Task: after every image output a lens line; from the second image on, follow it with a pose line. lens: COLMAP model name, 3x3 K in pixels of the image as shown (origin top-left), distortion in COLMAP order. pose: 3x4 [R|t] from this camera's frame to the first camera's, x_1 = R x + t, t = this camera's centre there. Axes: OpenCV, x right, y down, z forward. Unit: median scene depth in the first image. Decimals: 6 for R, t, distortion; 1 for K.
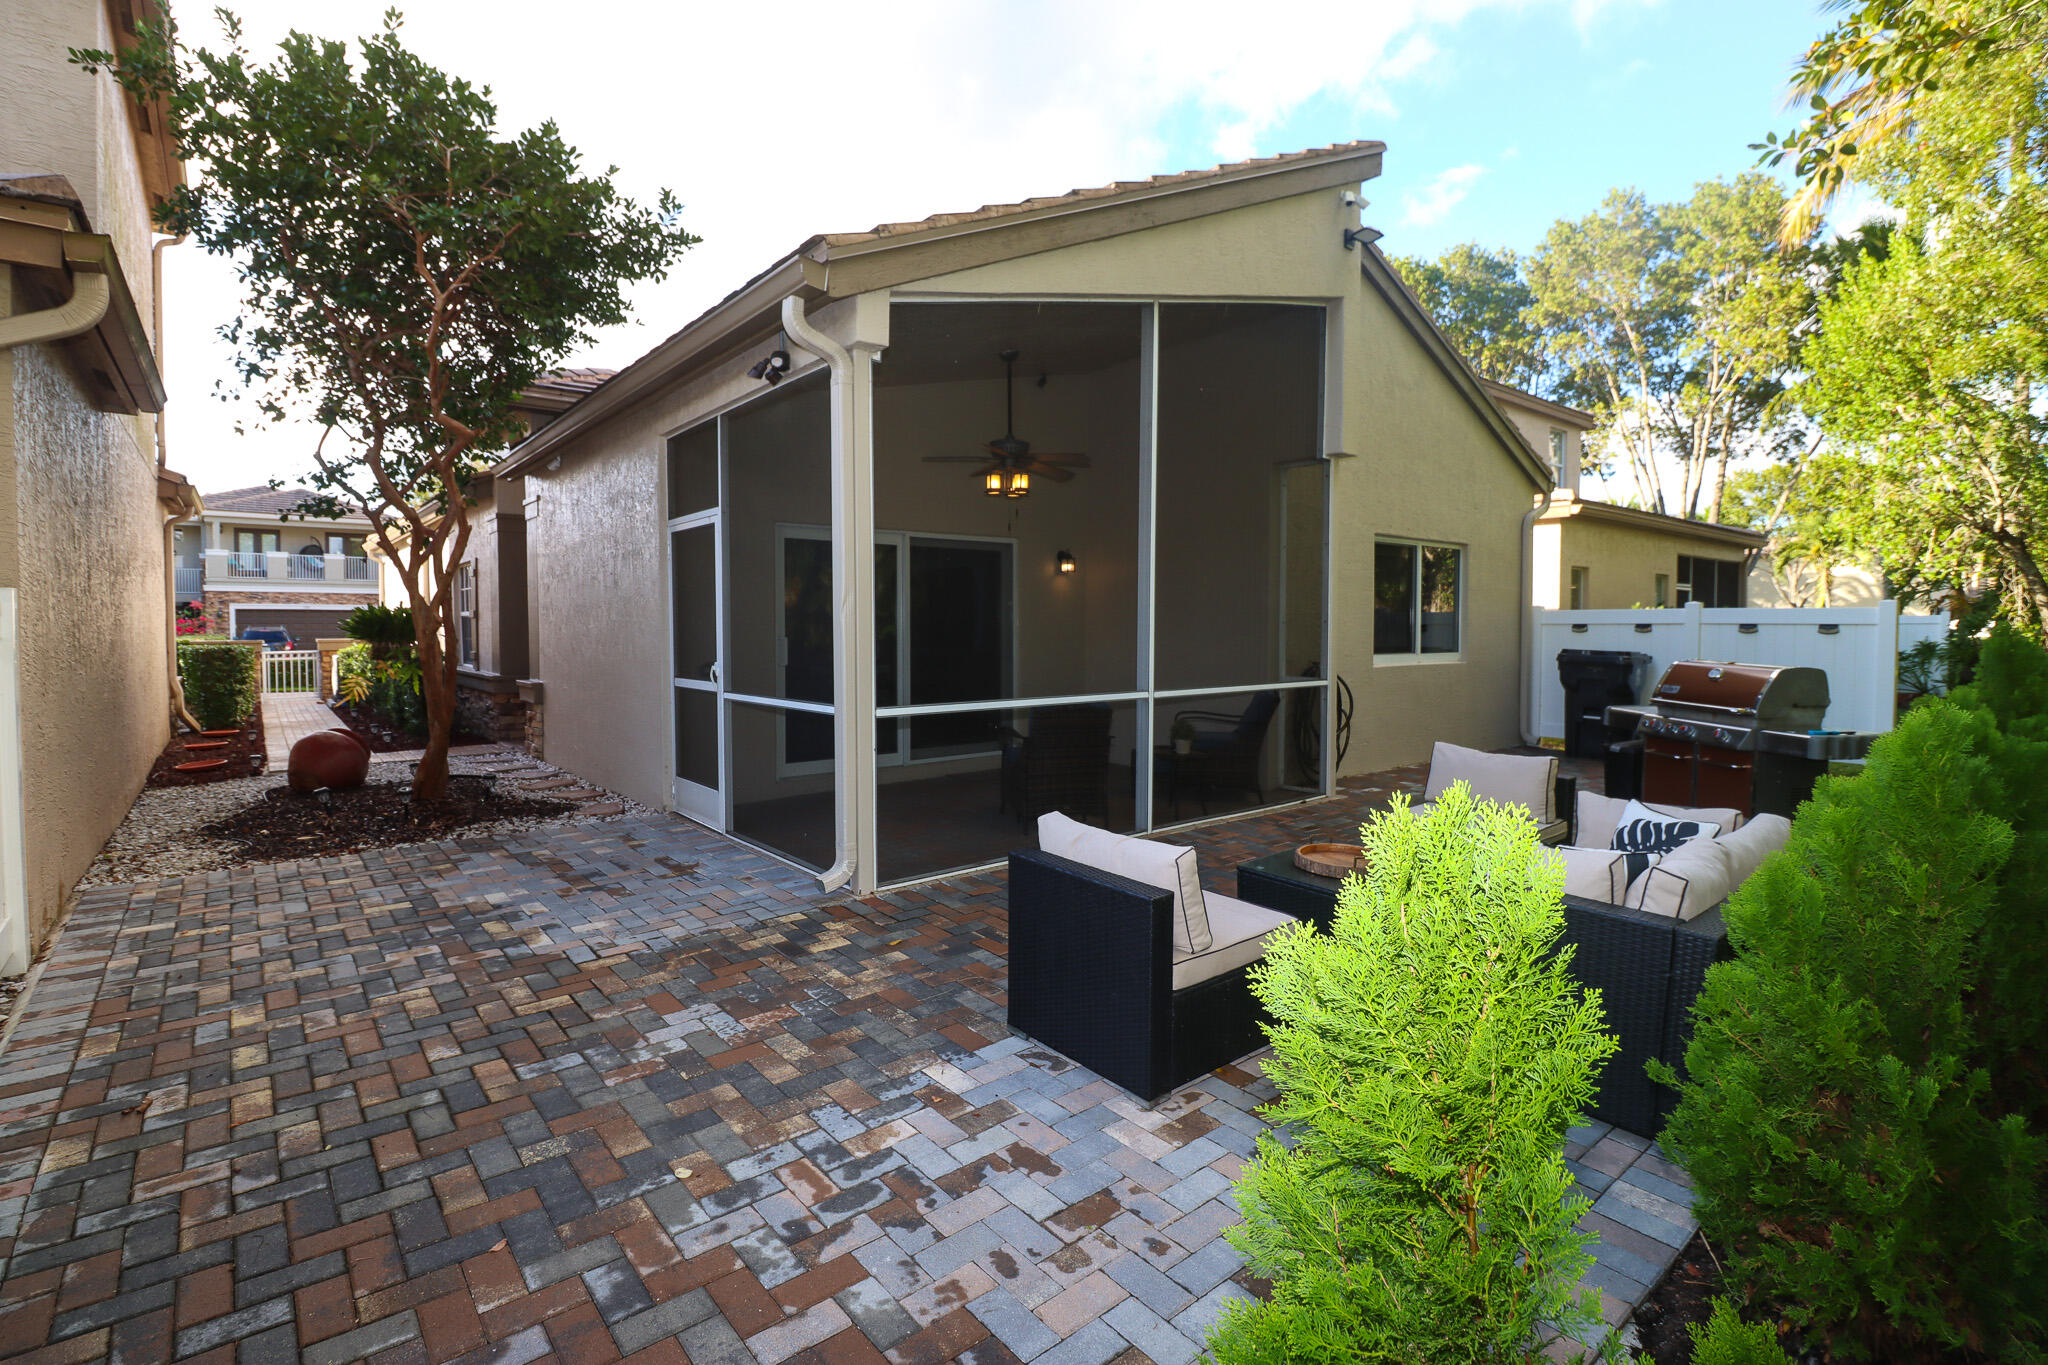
lens RADIAL K [[946.0, 0, 1007.6], [0, 946.0, 668.0], [0, 0, 1]] dist [-0.003958, -0.010875]
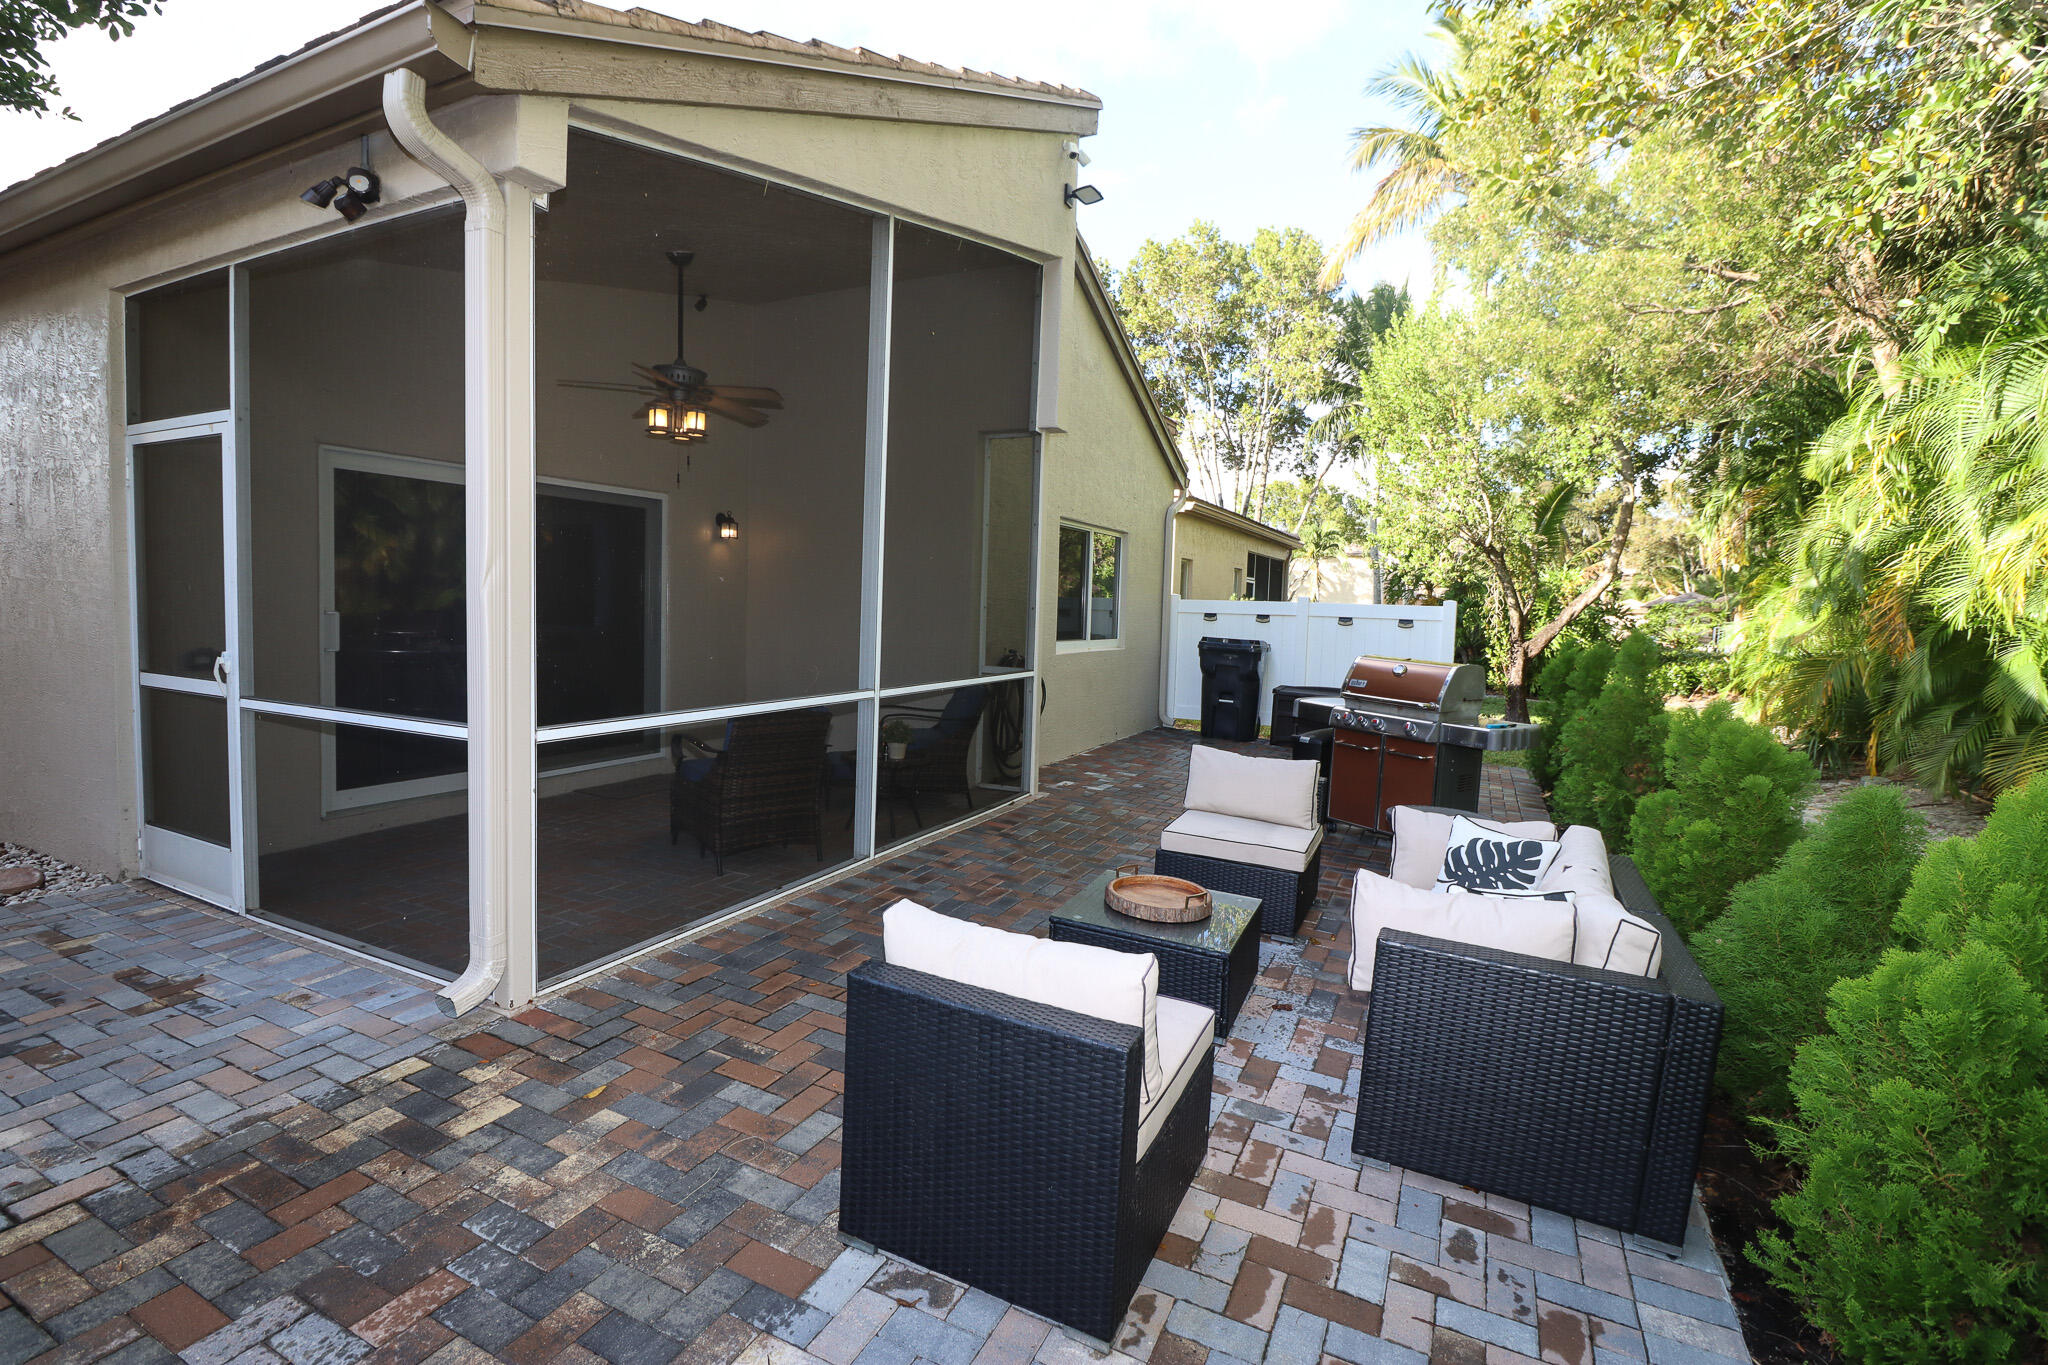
lens RADIAL K [[946.0, 0, 1005.4], [0, 946.0, 665.7], [0, 0, 1]] dist [-0.003958, -0.010875]
pose [[0.909865, 0.000245, 0.414905, -0.089757], [-0.011528, 0.999629, 0.024691, -0.018356], [-0.414745, -0.027248, 0.909530, 0.197208]]
